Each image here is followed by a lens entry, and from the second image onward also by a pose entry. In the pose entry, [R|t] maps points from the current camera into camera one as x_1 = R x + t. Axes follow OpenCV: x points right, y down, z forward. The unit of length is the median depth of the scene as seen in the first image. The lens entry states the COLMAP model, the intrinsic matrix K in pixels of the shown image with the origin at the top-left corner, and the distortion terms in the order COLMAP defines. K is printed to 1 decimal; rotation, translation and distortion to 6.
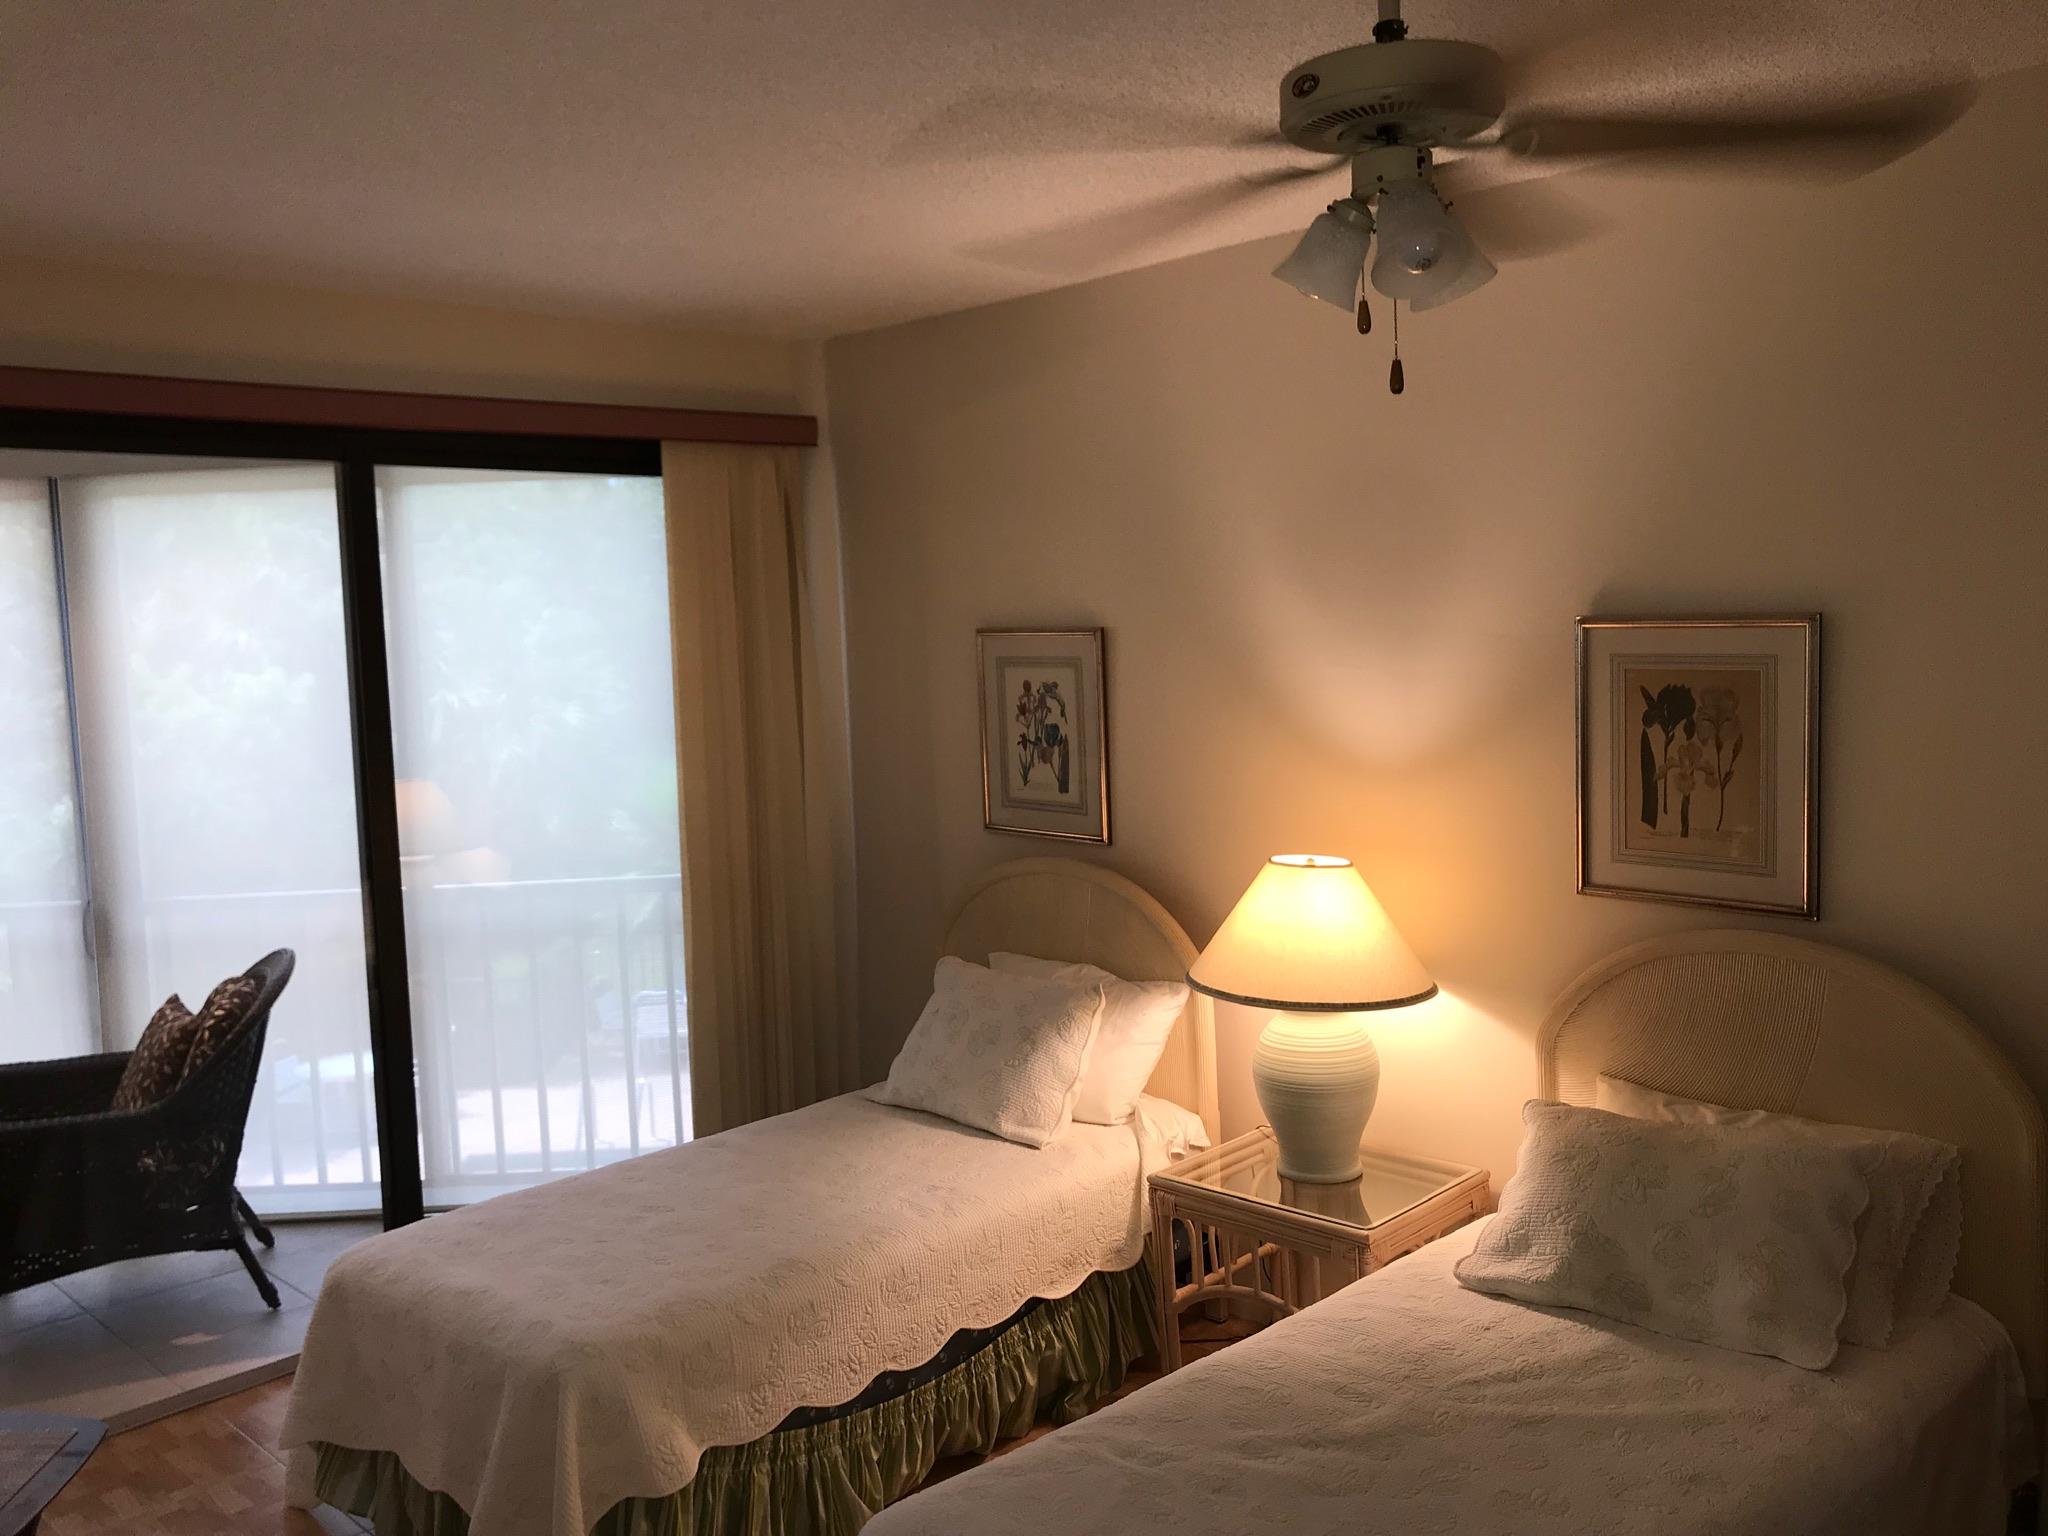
lens RADIAL K [[1681.7, 0, 1025.7], [0, 1681.7, 762.5], [0, 0, 1]] dist [0.003611, 0.001046]
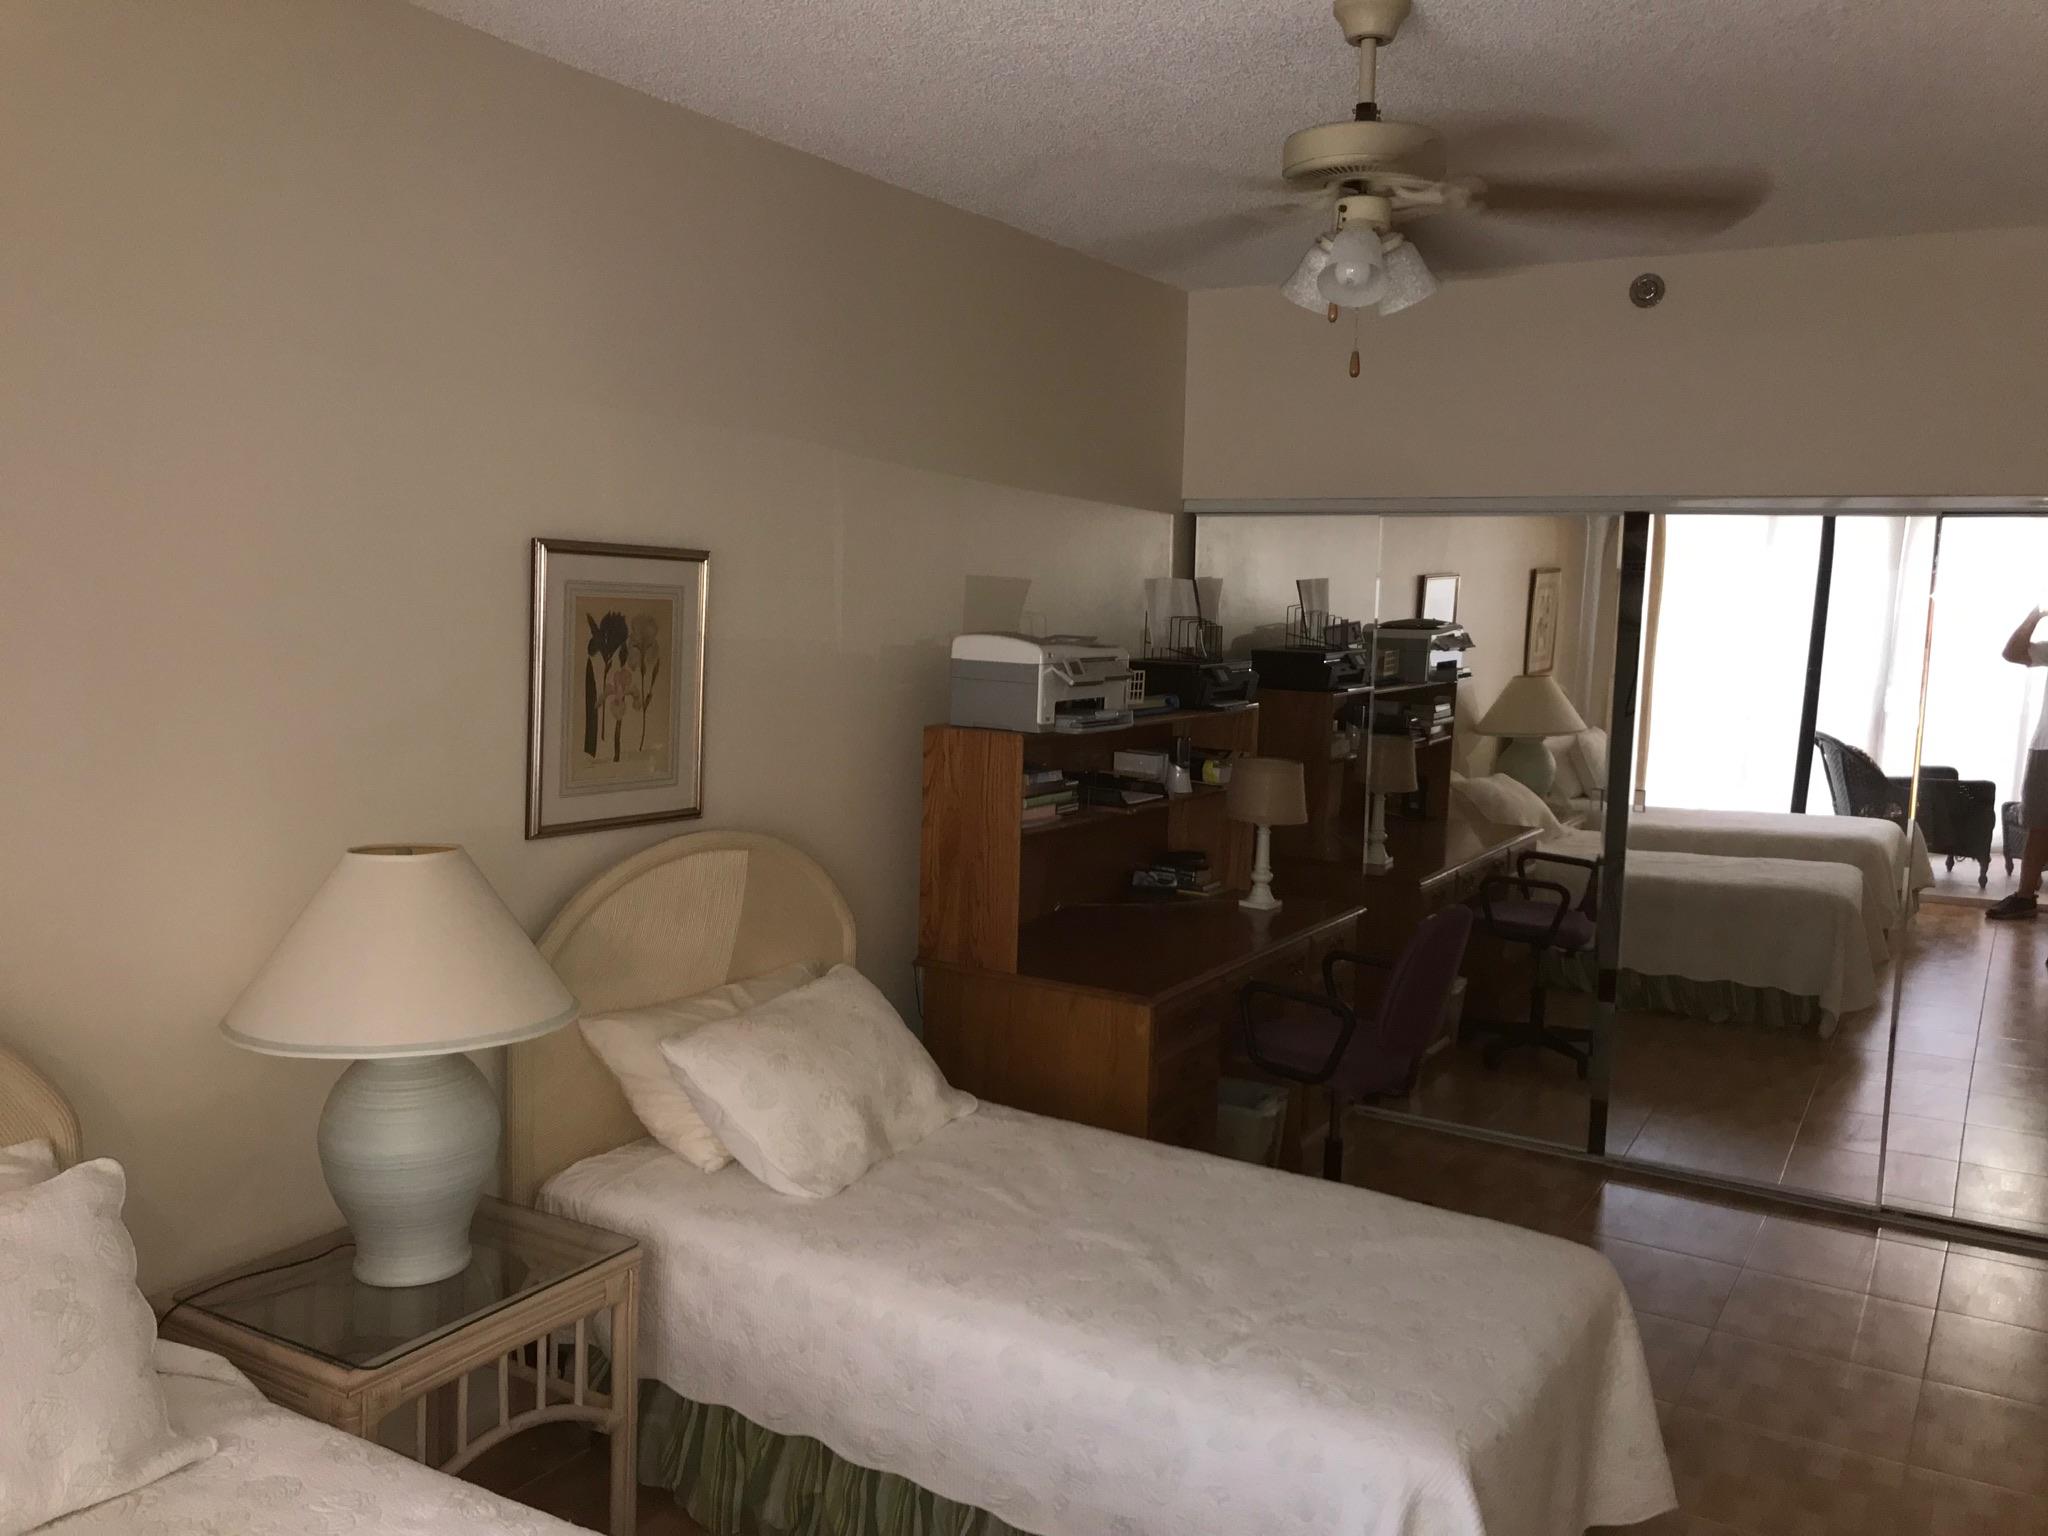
lens RADIAL K [[1681.7, 0, 1025.0], [0, 1681.7, 770.7], [0, 0, 1]] dist [0.003611, 0.001046]
pose [[-0.234219, -0.067680, 0.969825, -0.671013], [0.067017, 0.994077, 0.085557, -0.021436], [-0.969871, 0.085034, -0.228296, 0.997847]]
